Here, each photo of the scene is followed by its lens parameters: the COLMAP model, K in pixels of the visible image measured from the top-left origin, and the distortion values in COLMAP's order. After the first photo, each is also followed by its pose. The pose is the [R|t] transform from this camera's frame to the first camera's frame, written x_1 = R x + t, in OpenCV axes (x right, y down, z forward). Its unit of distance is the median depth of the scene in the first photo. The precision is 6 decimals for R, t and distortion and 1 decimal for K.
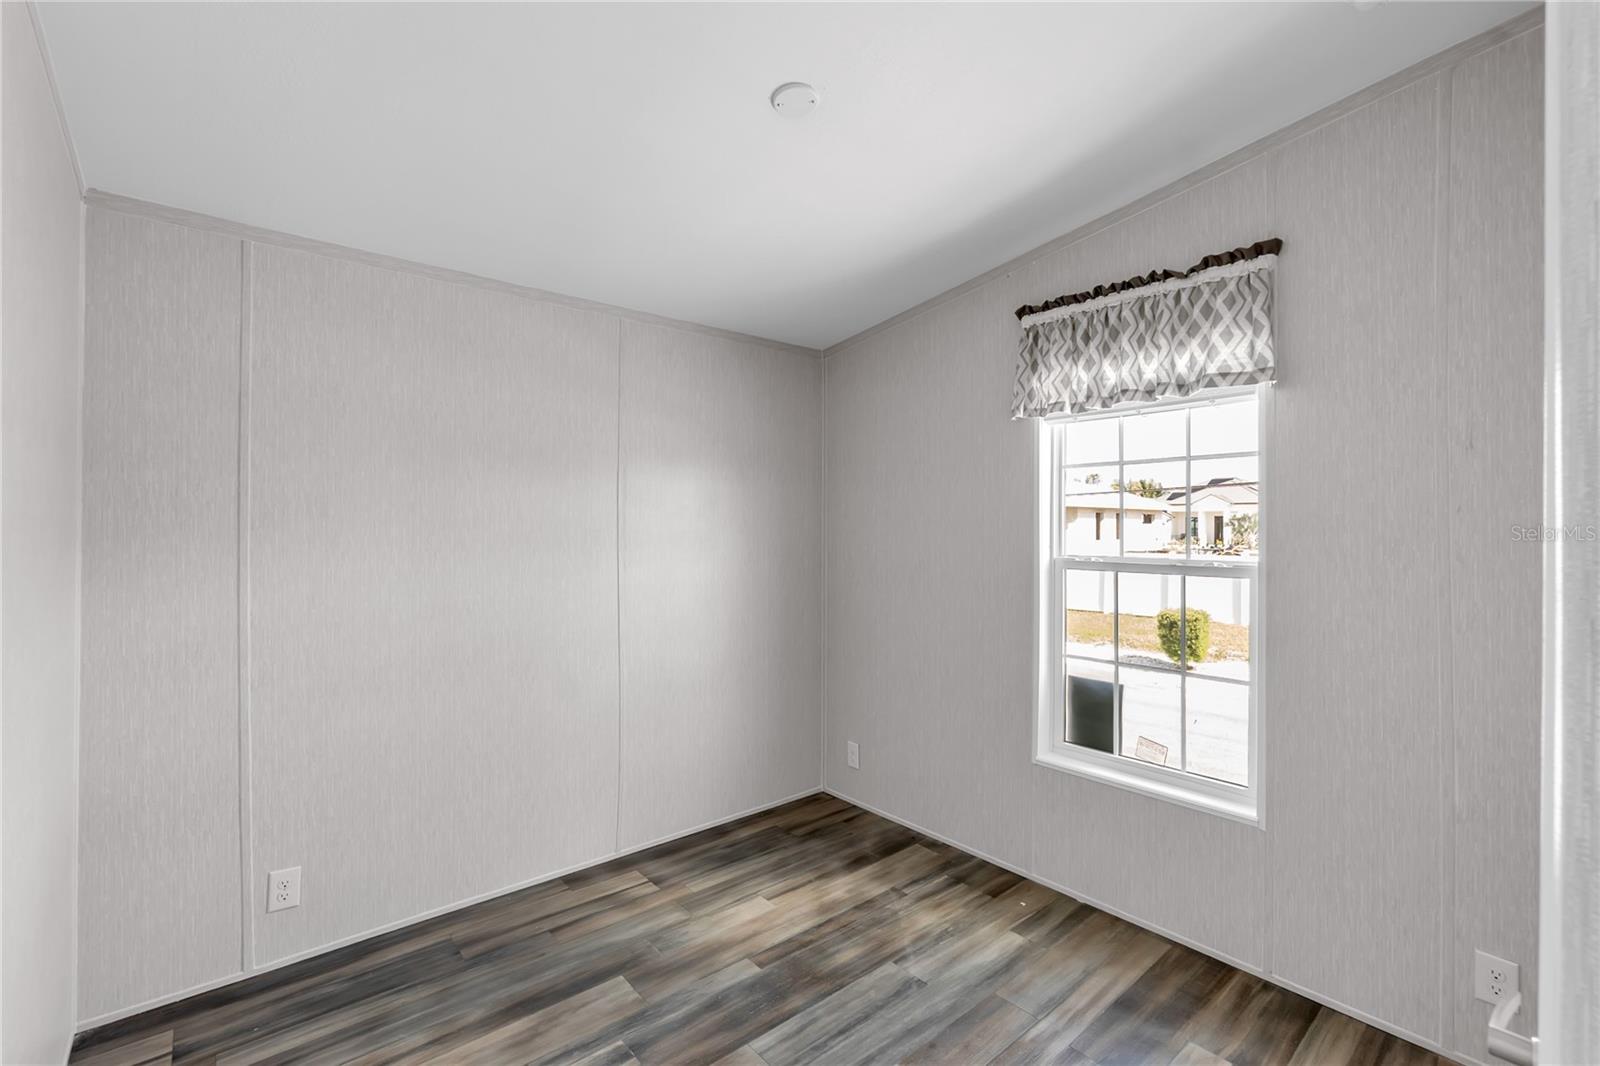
lens RADIAL K [[709.8, 0, 797.3], [0, 709.8, 525.9], [0, 0, 1]] dist [-0.000912, 0.000053]
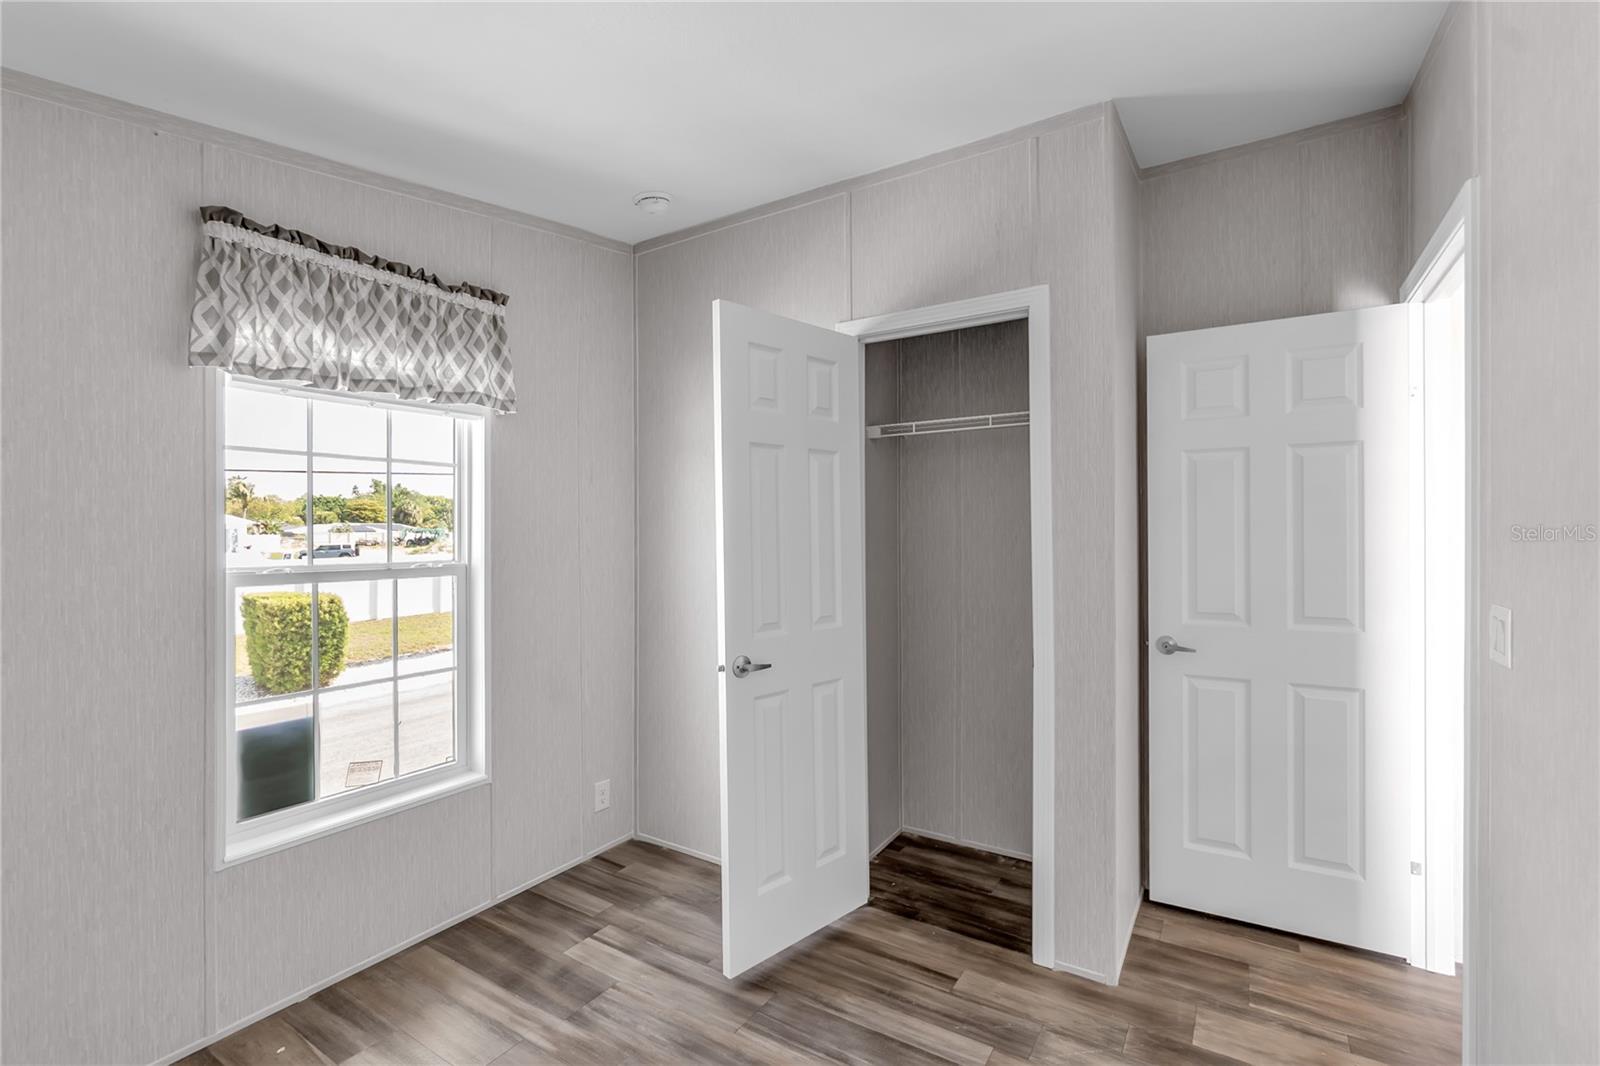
lens RADIAL K [[688.2, 0, 807.4], [0, 688.2, 532.1], [0, 0, 1]] dist [-0.008299, 0.000600]
pose [[-0.290983, -0.004484, 0.956718, -0.545622], [0.001932, 0.999984, 0.005274, 0.000944], [-0.956726, 0.003384, -0.290969, 0.743952]]
